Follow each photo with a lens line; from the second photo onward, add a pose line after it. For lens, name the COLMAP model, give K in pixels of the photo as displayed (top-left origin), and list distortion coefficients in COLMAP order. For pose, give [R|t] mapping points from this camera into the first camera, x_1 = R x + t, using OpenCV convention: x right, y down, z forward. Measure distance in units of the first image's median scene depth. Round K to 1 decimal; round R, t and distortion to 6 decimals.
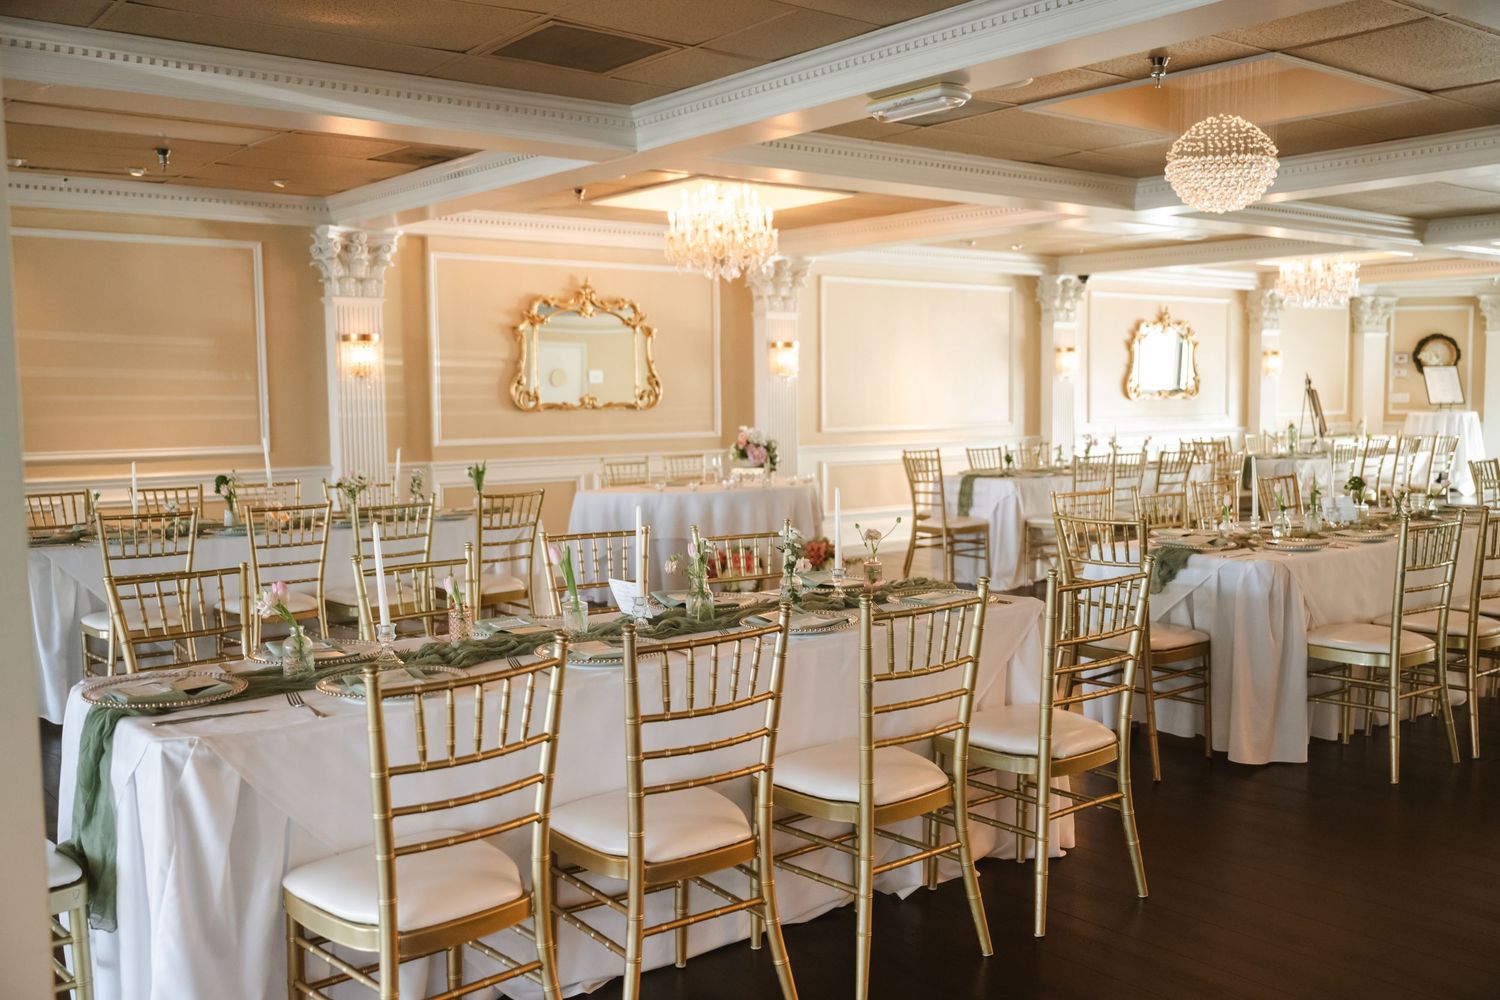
lens RADIAL K [[1409.8, 0, 749.8], [0, 1409.8, 499.4], [0, 0, 1]] dist [-0.025061, 0.000000]
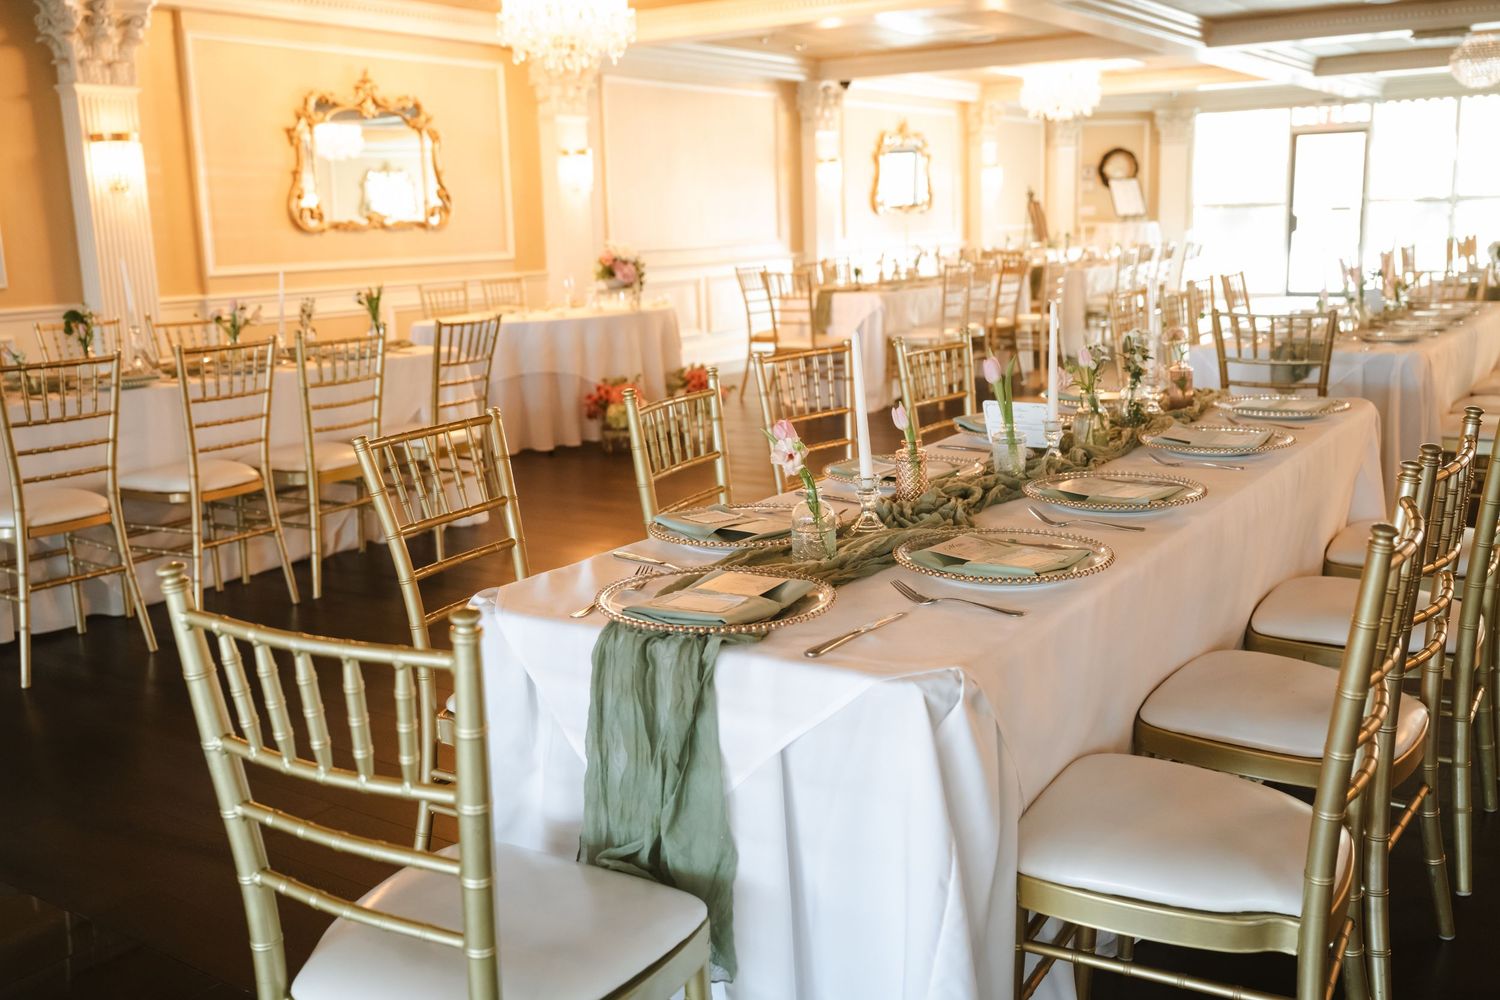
lens RADIAL K [[1407.6, 0, 750.8], [0, 1407.6, 500.7], [0, 0, 1]] dist [-0.007312, 0.000000]
pose [[0.952267, -0.075659, 0.295741, -0.160177], [0.040586, 0.991578, 0.122990, 0.003729], [-0.302555, -0.105116, 0.947318, 0.106955]]
